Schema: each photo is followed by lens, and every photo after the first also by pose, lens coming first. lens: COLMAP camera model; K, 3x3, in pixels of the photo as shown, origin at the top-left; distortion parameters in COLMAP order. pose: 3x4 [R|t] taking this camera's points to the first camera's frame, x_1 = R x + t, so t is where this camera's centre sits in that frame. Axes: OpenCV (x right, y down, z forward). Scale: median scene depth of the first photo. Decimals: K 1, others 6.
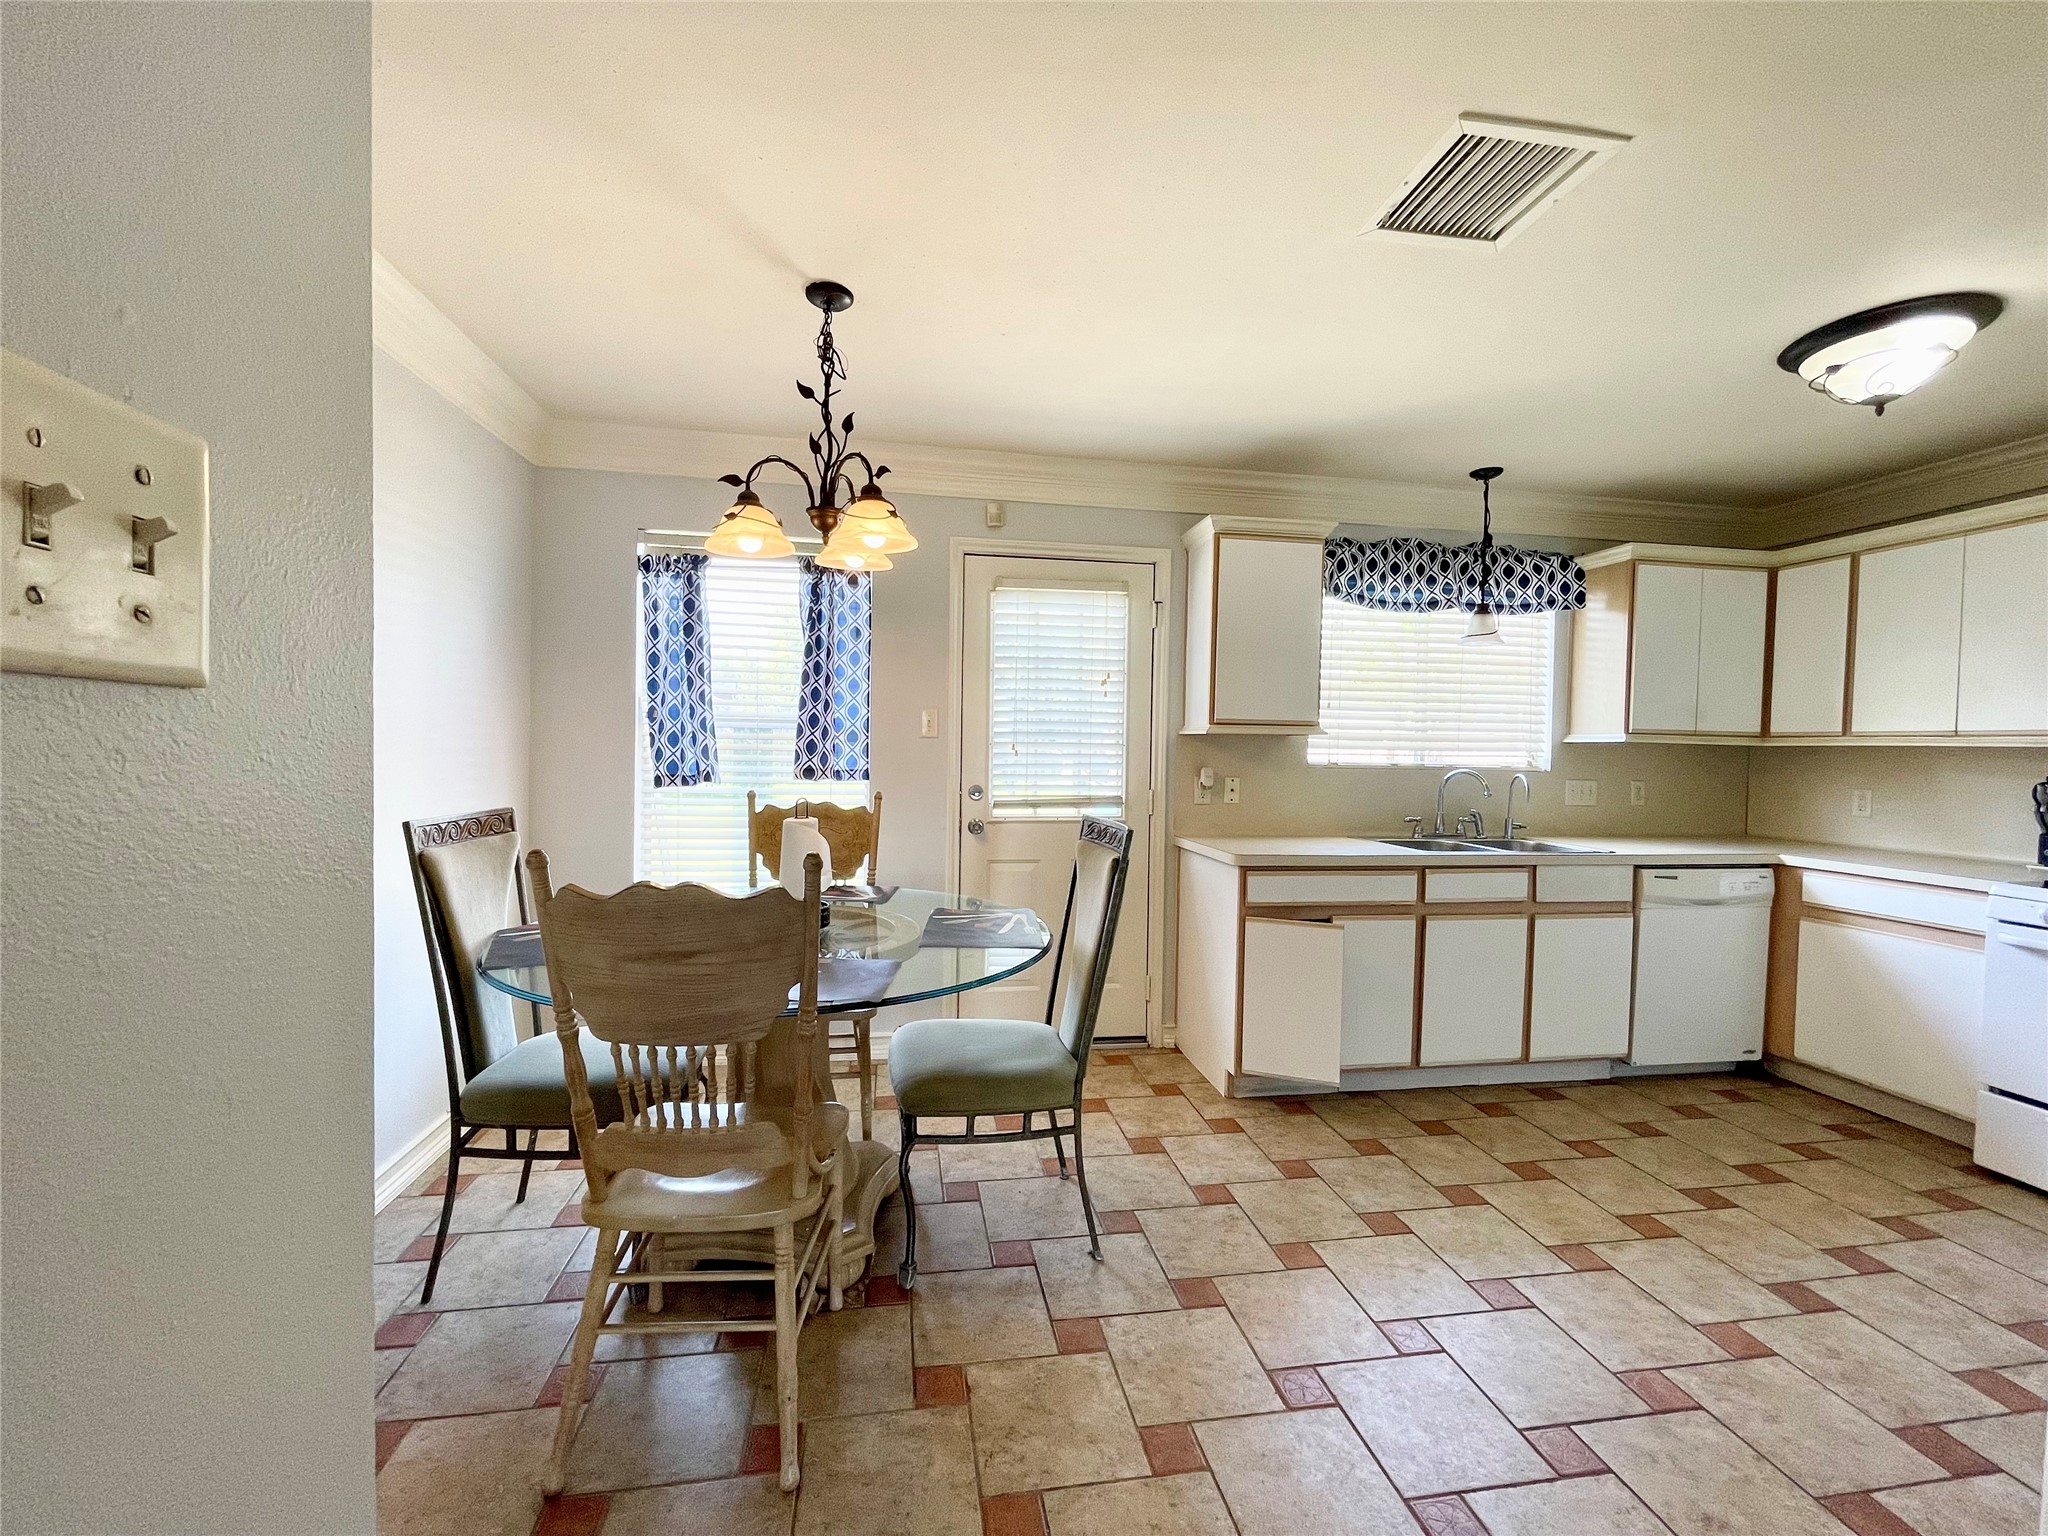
lens RADIAL K [[833.4, 0, 1019.8], [0, 833.4, 769.1], [0, 0, 1]] dist [-0.002760, 0.001544]
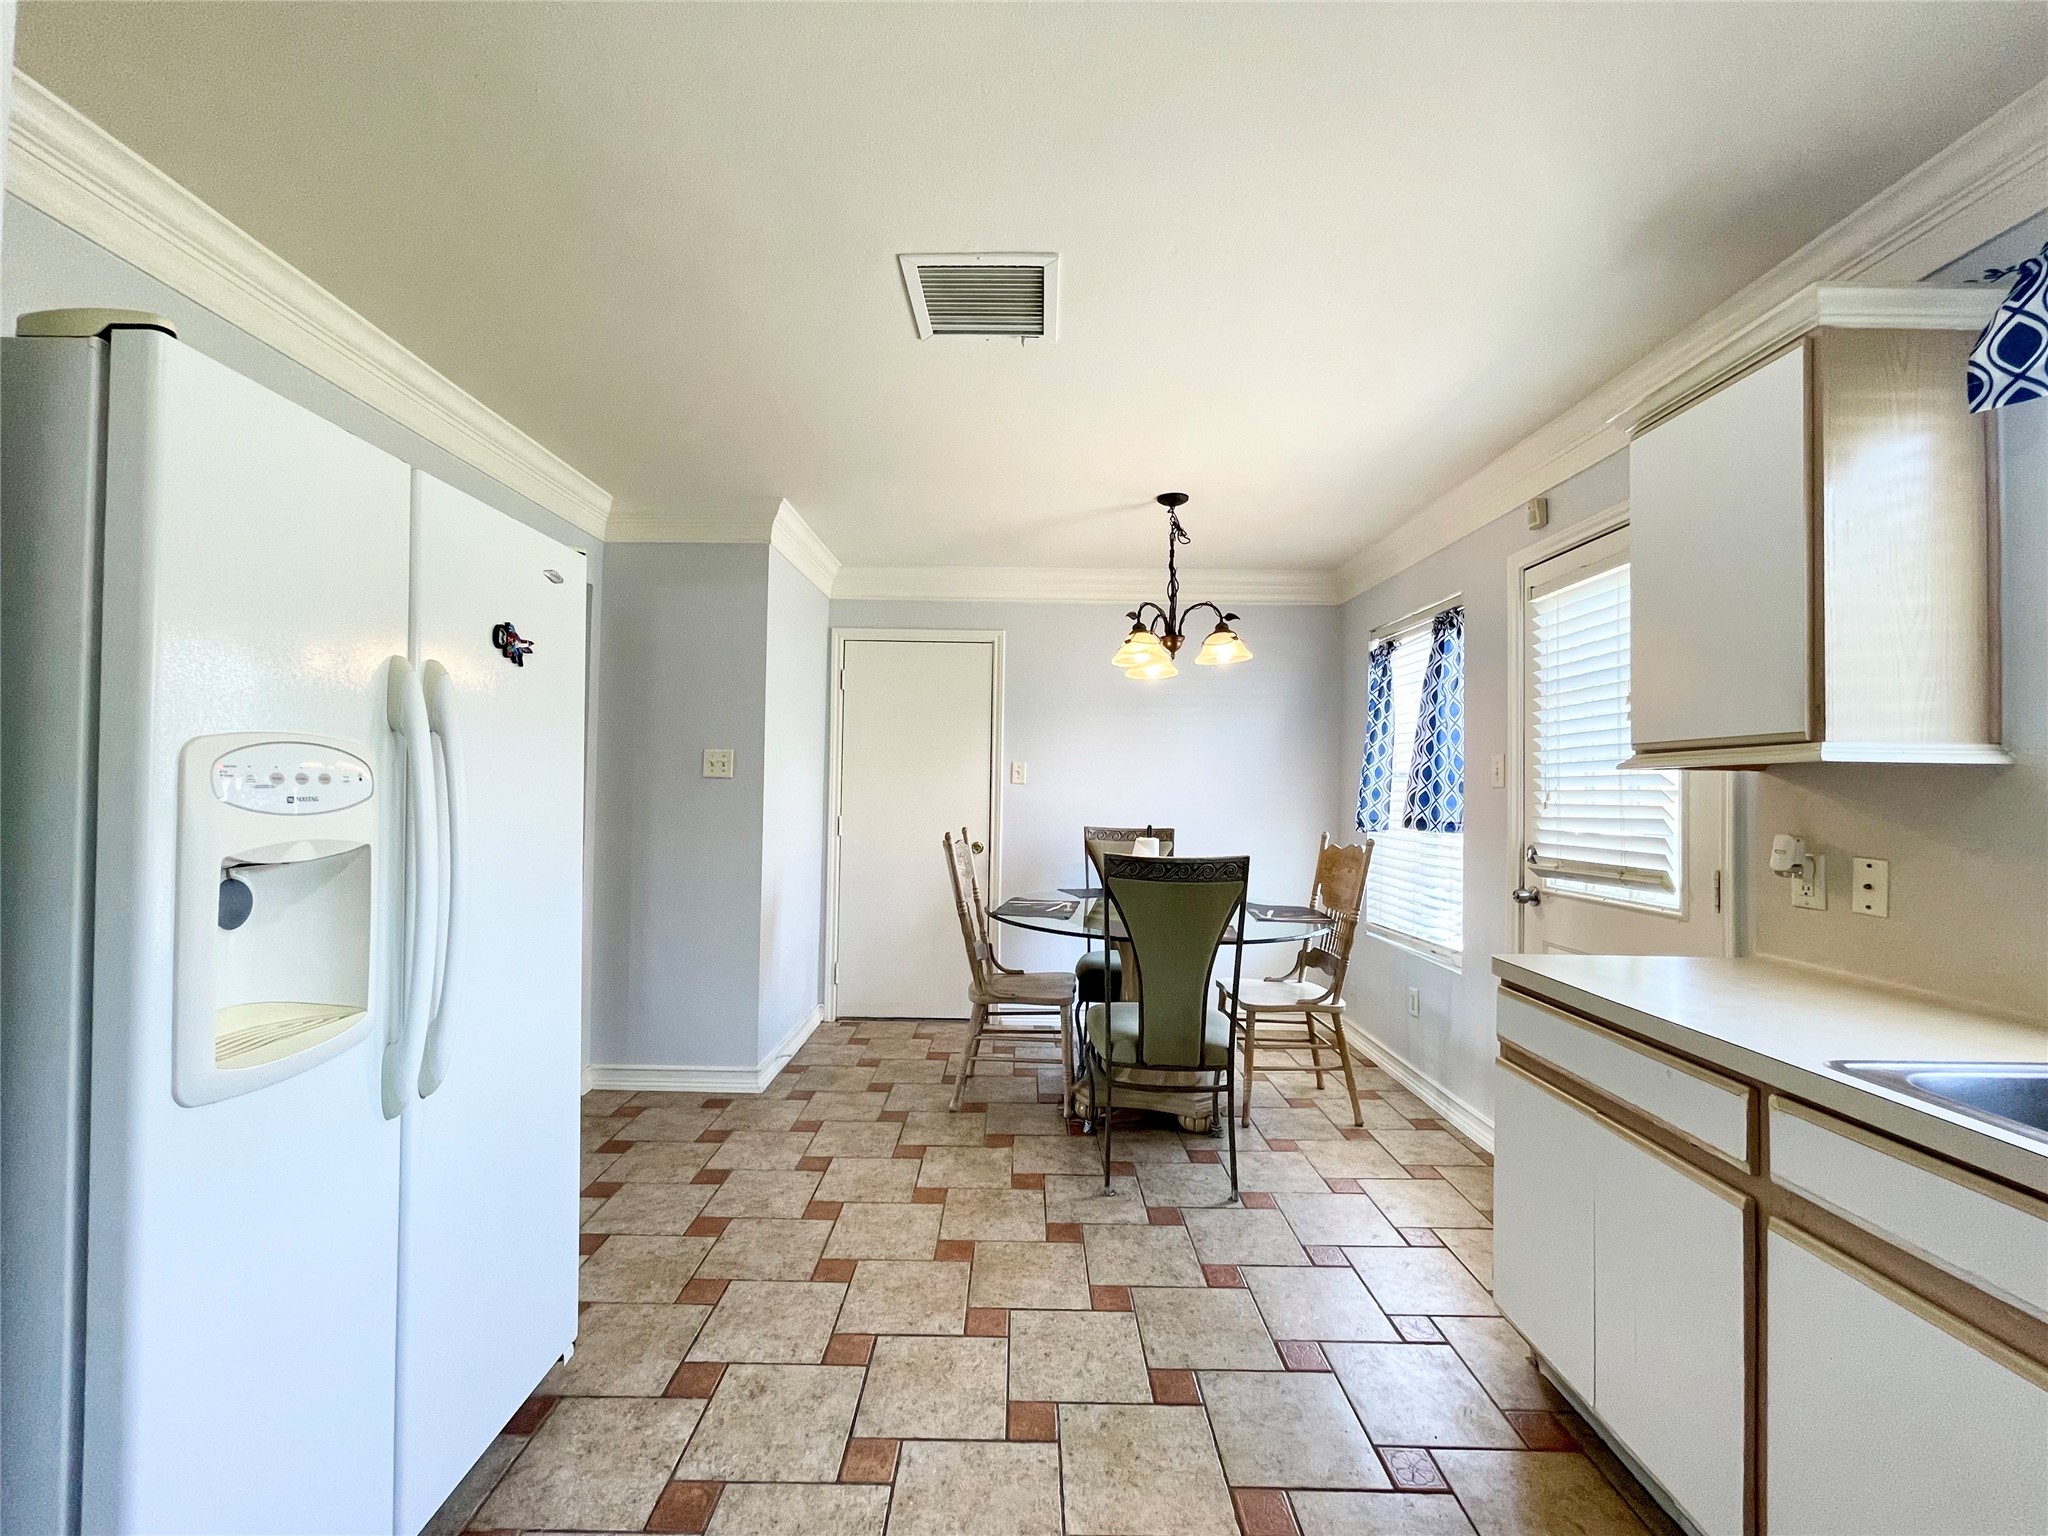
lens RADIAL K [[833.4, 0, 1027.9], [0, 833.4, 773.1], [0, 0, 1]] dist [-0.002760, 0.001544]
pose [[-0.146606, -0.039770, -0.988395, 0.938502], [-0.048402, 0.998283, -0.032989, -0.000954], [0.988010, 0.043004, -0.148279, 0.709064]]
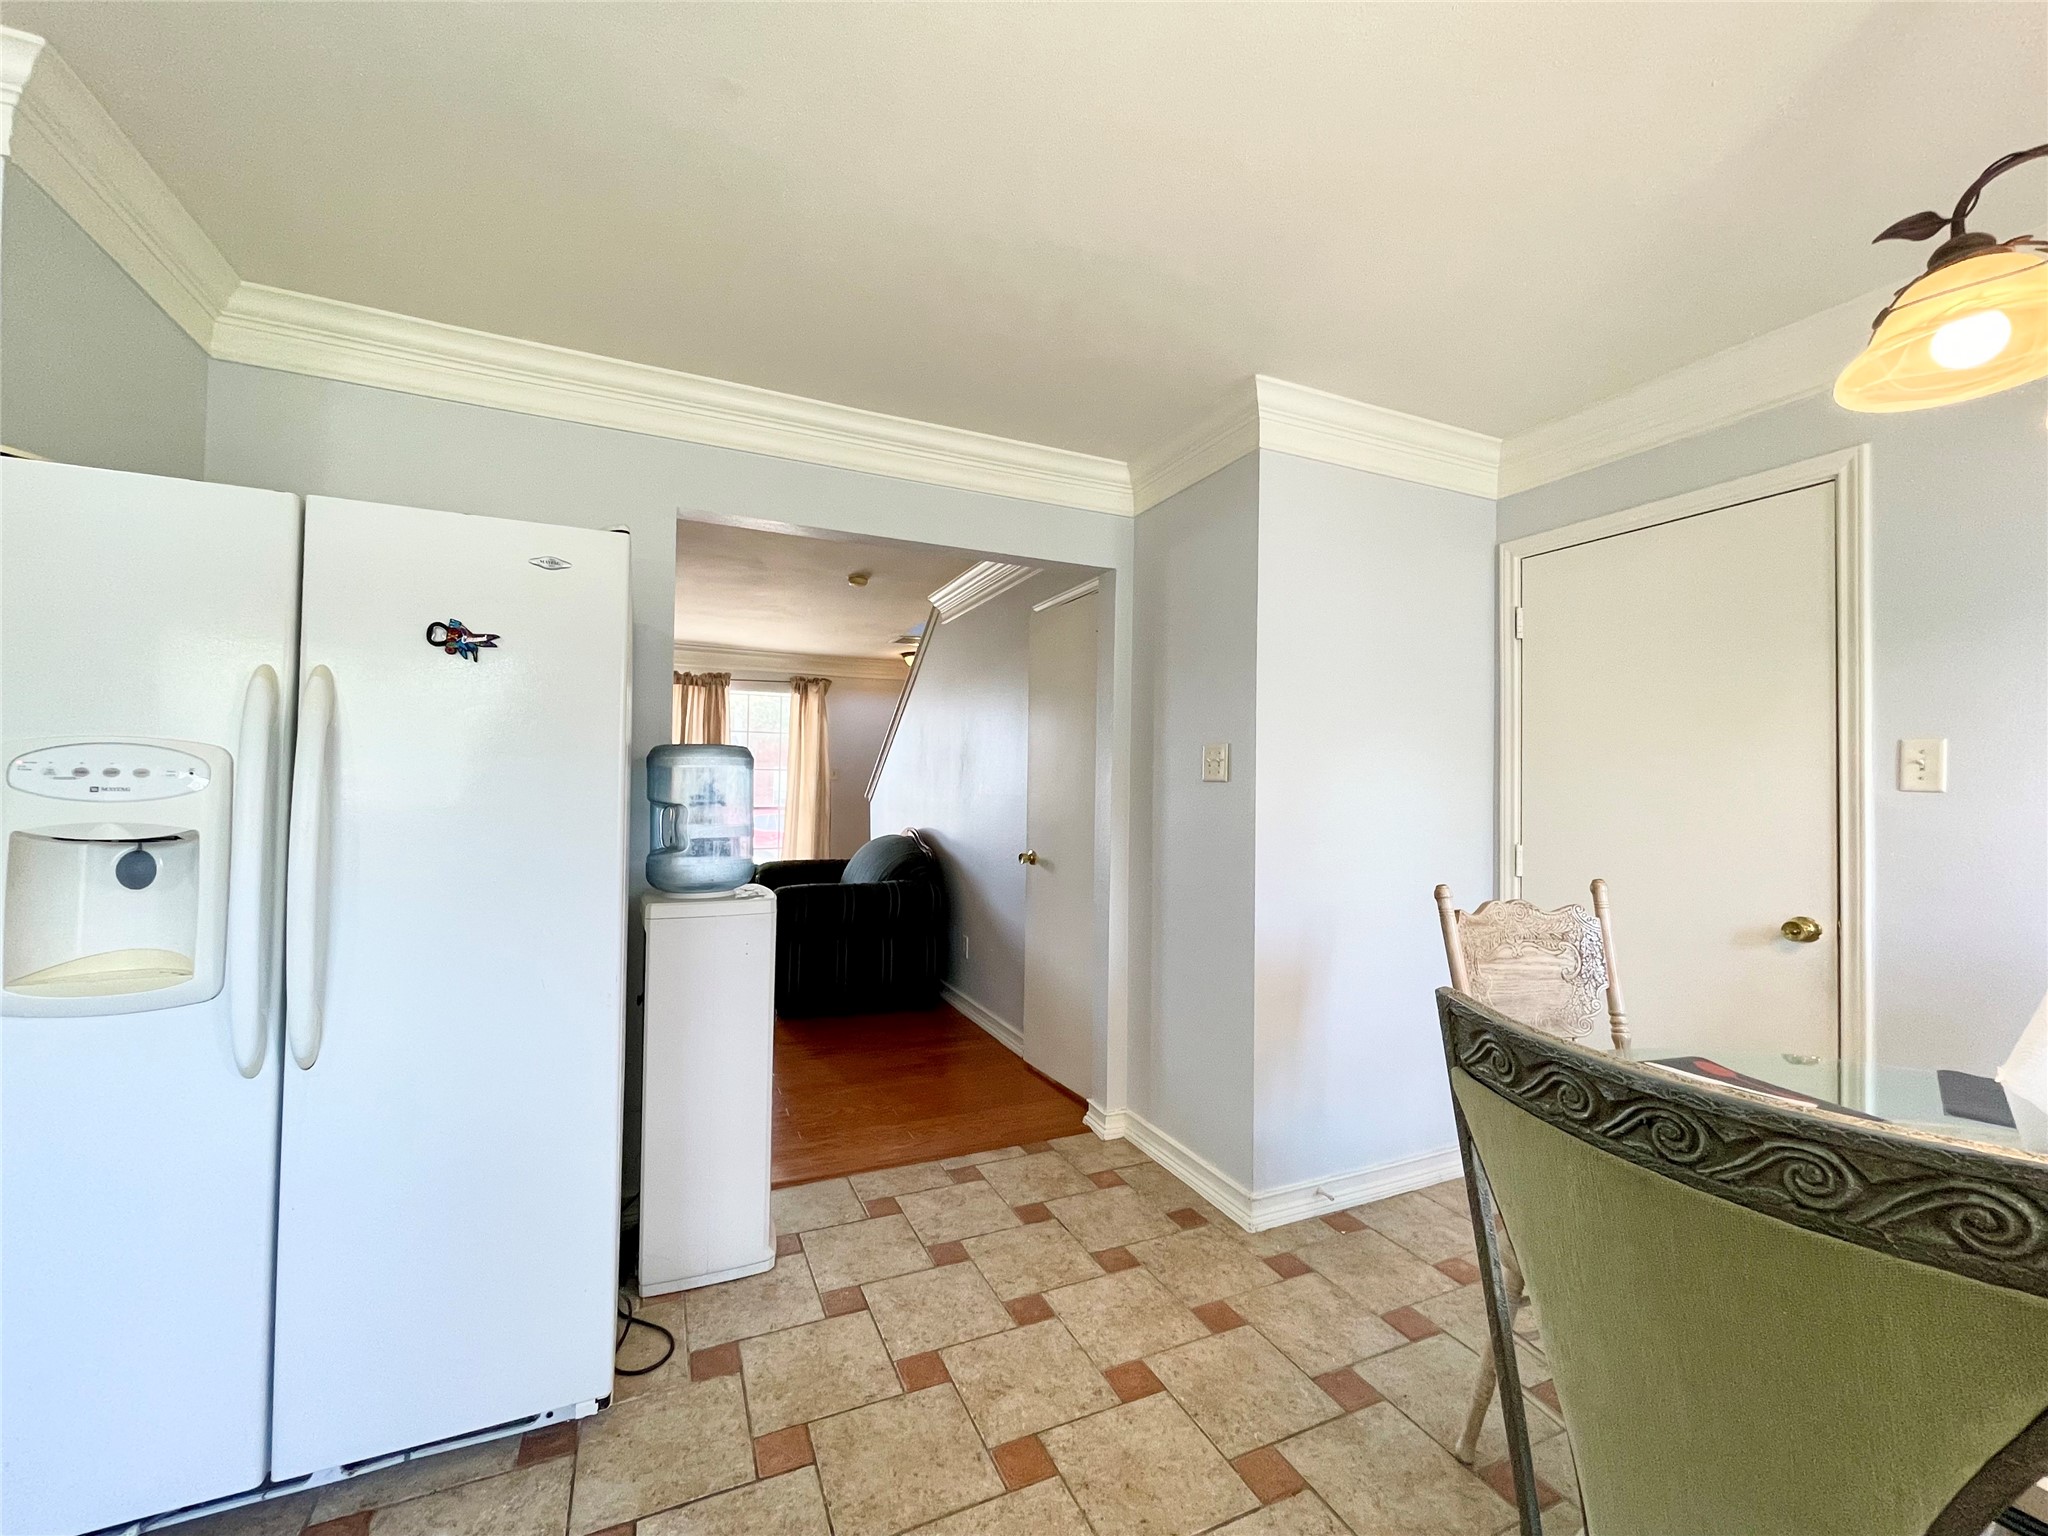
lens RADIAL K [[833.4, 0, 1012.4], [0, 833.4, 776.1], [0, 0, 1]] dist [-0.002760, 0.001544]
pose [[-0.963007, -0.039534, -0.266562, 0.356585], [-0.044253, 0.998952, 0.011718, -0.017592], [0.265819, 0.023080, -0.963747, 0.877107]]
